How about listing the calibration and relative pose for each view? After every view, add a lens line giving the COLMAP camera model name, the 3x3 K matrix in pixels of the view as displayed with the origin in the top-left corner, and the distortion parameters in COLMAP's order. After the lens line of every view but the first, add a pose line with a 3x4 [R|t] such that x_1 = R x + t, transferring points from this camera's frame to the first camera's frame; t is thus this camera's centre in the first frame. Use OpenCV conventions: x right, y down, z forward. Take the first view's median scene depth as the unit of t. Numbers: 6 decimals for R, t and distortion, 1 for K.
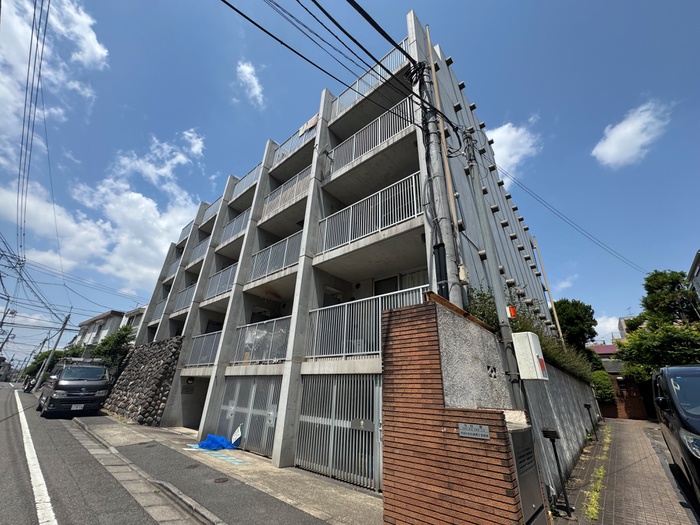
lens RADIAL K [[280.7, 0, 350.0], [0, 280.7, 262.5], [0, 0, 1]] dist [0.000610, 0.000031]
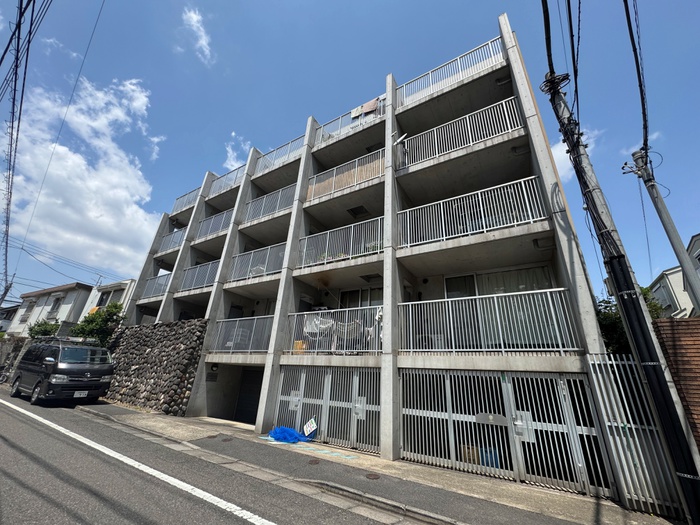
lens RADIAL K [[280.7, 0, 350.0], [0, 280.7, 262.5], [0, 0, 1]] dist [0.000610, 0.000031]
pose [[0.984005, 0.087071, 0.155413, -0.361477], [-0.092847, 0.995220, 0.030283, 0.010604], [-0.152034, -0.044228, 0.987385, 0.044636]]
